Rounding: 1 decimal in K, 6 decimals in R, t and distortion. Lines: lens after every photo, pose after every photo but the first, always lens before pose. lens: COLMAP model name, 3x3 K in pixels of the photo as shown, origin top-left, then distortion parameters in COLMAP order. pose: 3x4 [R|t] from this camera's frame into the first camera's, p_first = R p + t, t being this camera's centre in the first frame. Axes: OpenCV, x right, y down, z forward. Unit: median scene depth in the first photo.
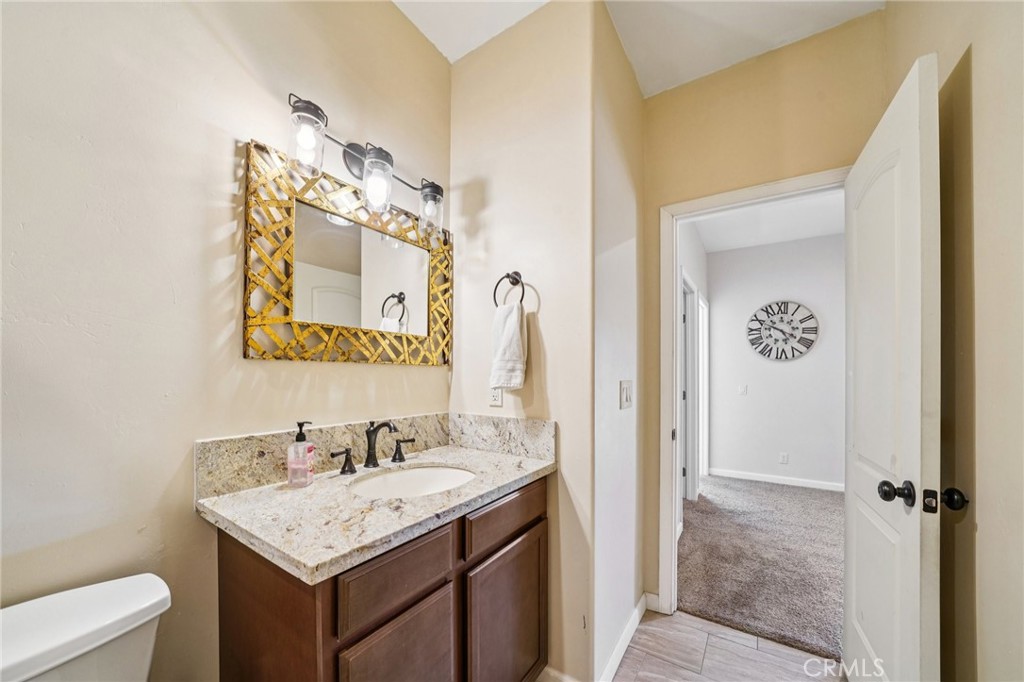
lens RADIAL K [[377.7, 0, 516.9], [0, 377.7, 367.6], [0, 0, 1]] dist [-0.000824, -0.000053]
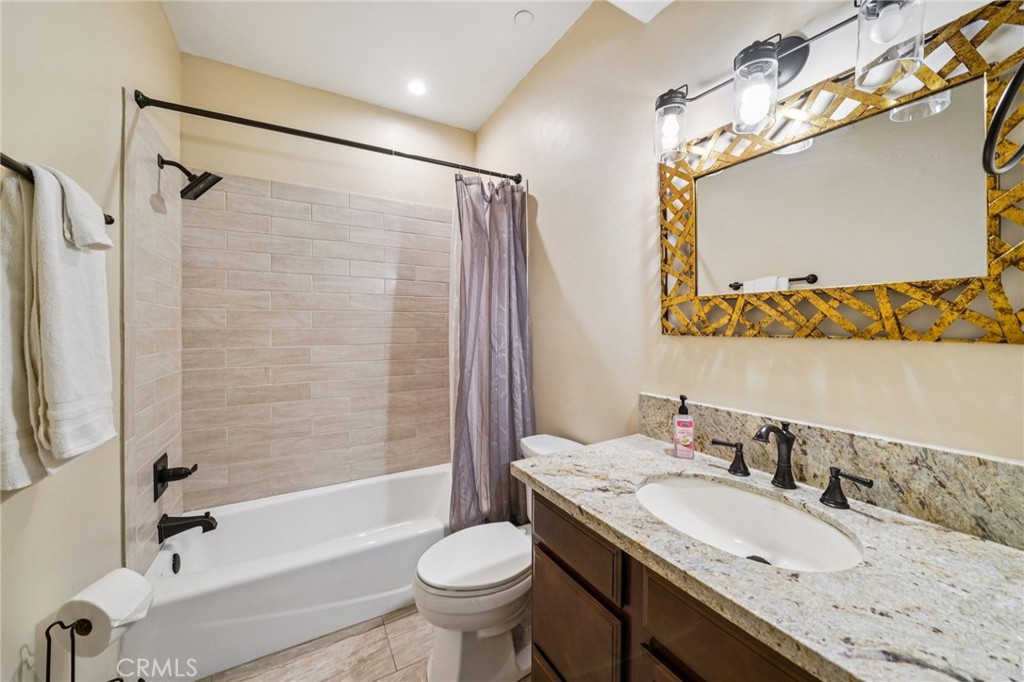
lens RADIAL K [[370.4, 0, 508.9], [0, 370.4, 334.9], [0, 0, 1]] dist [-0.014166, -0.000117]
pose [[-0.457713, 0.007804, -0.889066, 0.514257], [0.005909, 0.999966, 0.005736, -0.029496], [0.889080, -0.002628, -0.457744, 0.975020]]
